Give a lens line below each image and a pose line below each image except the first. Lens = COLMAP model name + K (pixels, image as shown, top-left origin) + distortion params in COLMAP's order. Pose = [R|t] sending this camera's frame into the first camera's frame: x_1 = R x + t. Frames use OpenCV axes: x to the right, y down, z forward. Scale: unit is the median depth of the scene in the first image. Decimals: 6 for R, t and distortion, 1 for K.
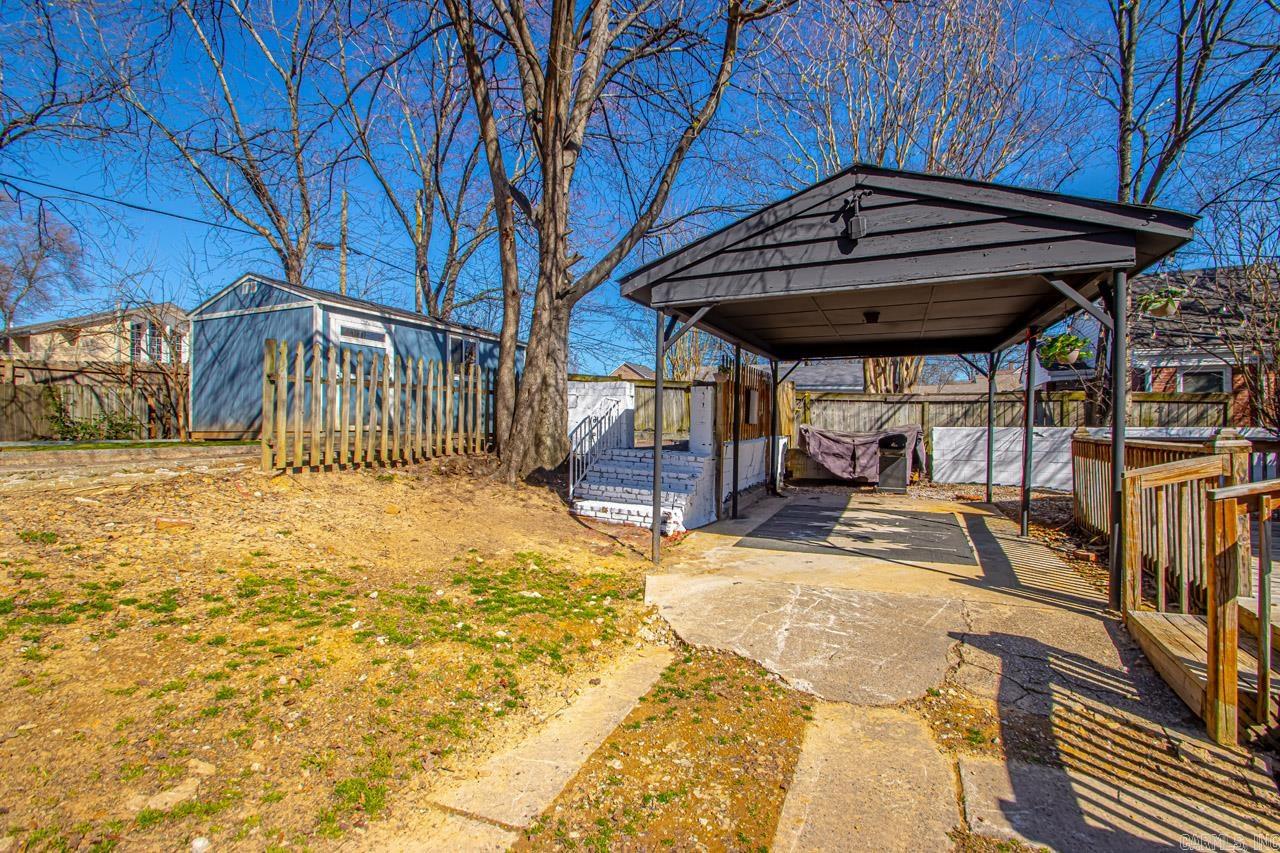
lens RADIAL K [[597.1, 0, 649.2], [0, 597.1, 425.6], [0, 0, 1]] dist [0.007118, -0.009479]
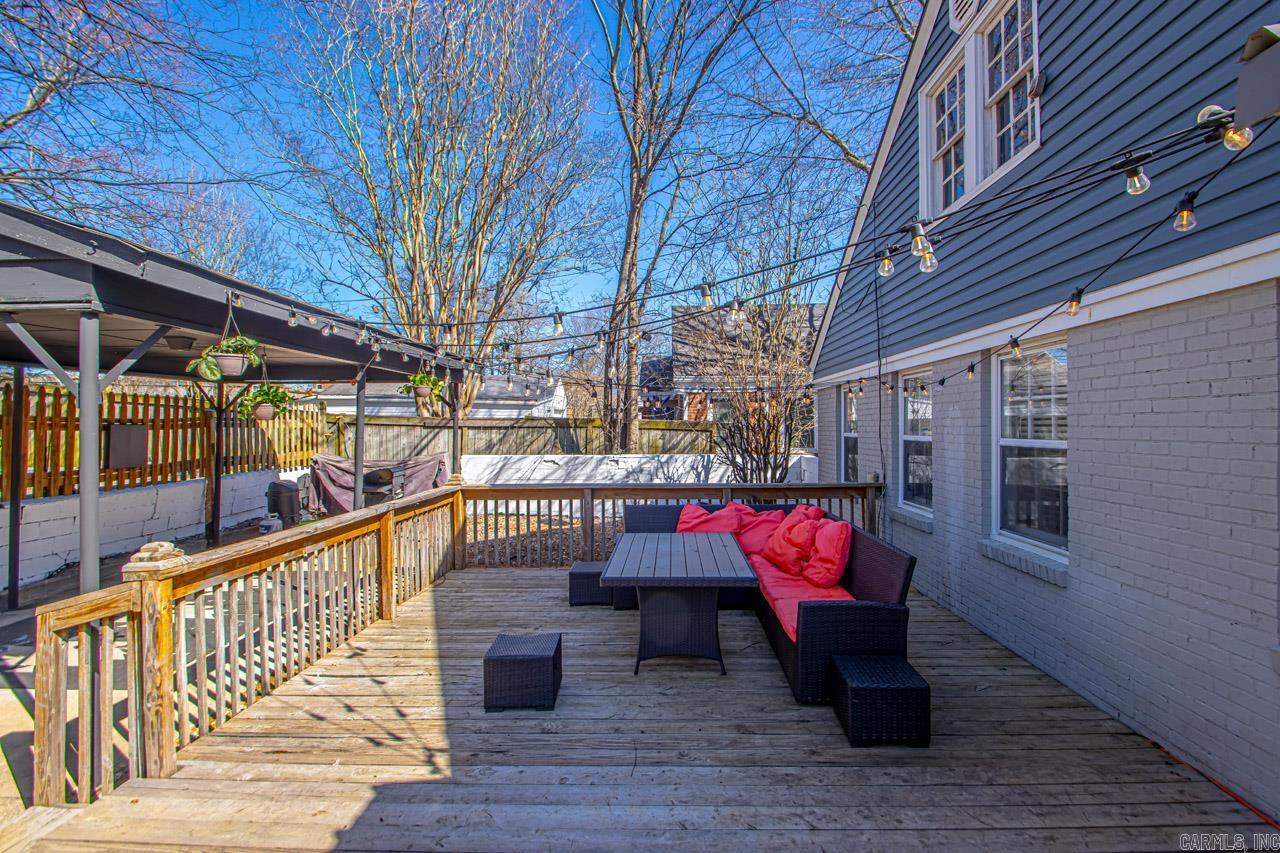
lens RADIAL K [[597.1, 0, 647.9], [0, 597.1, 424.9], [0, 0, 1]] dist [0.007118, -0.009479]
pose [[0.923615, -0.002976, 0.383311, 0.453832], [0.003773, 0.999992, -0.001327, -0.049702], [-0.383304, 0.002672, 0.923618, 0.034835]]
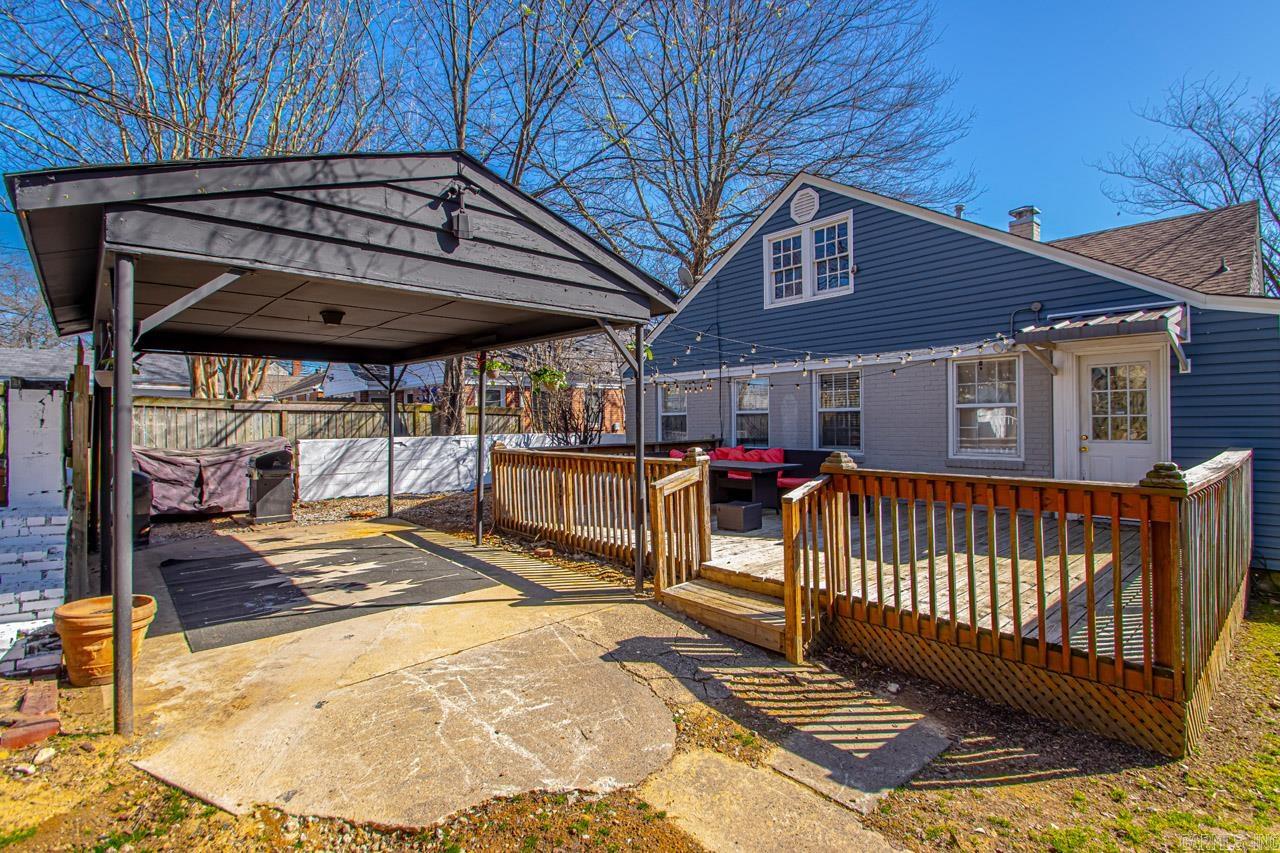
lens RADIAL K [[597.1, 0, 650.4], [0, 597.1, 422.2], [0, 0, 1]] dist [0.007118, -0.009479]
pose [[0.405180, -0.007095, 0.914209, -0.148714], [0.012626, 0.999918, 0.002165, -0.022235], [-0.914150, 0.010665, 0.405237, 0.187891]]
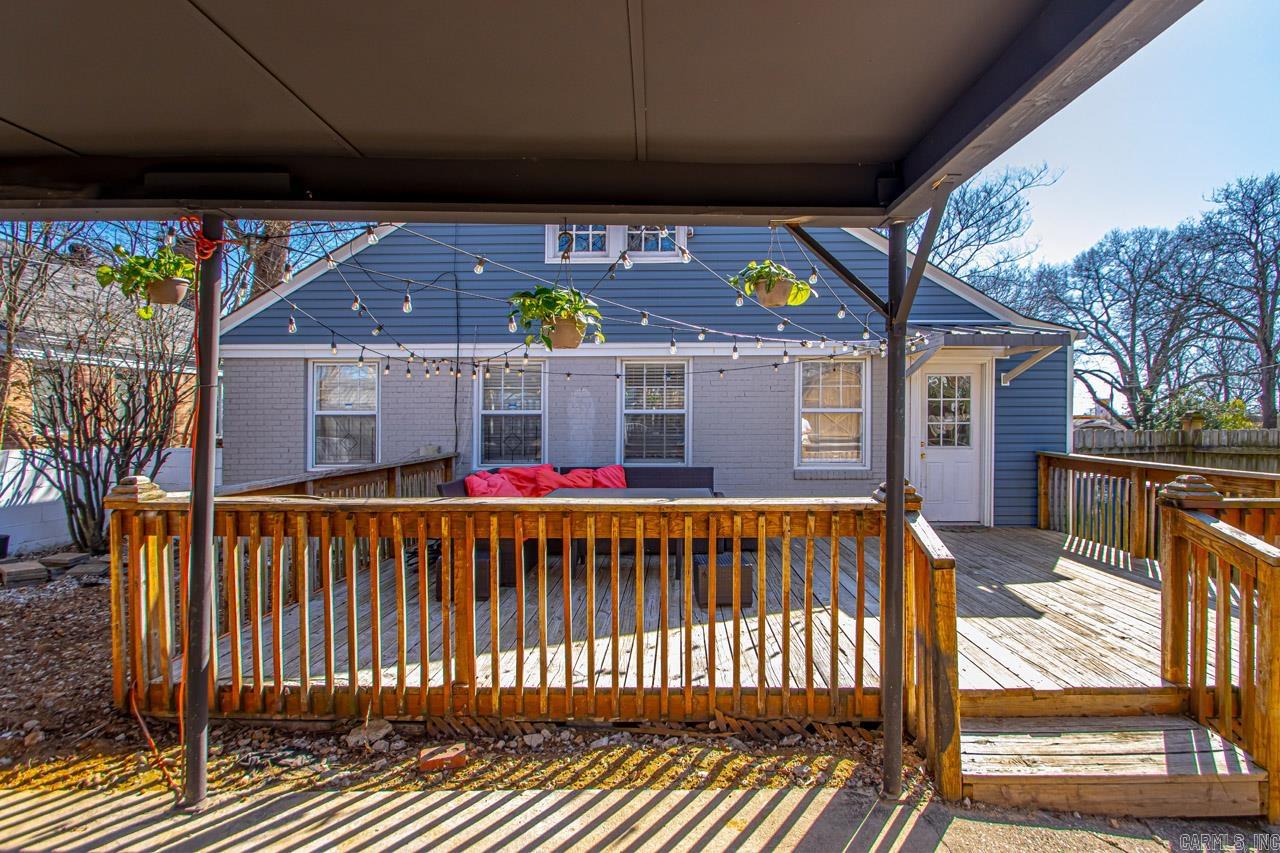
lens RADIAL K [[641.3, 0, 644.3], [0, 641.3, 427.6], [0, 0, 1]] dist [0.000300, 0.000102]
pose [[-0.398107, -0.009884, 0.917286, 0.119366], [0.001868, 0.999931, 0.011586, -0.025723], [-0.917337, 0.006326, -0.398061, 0.604924]]
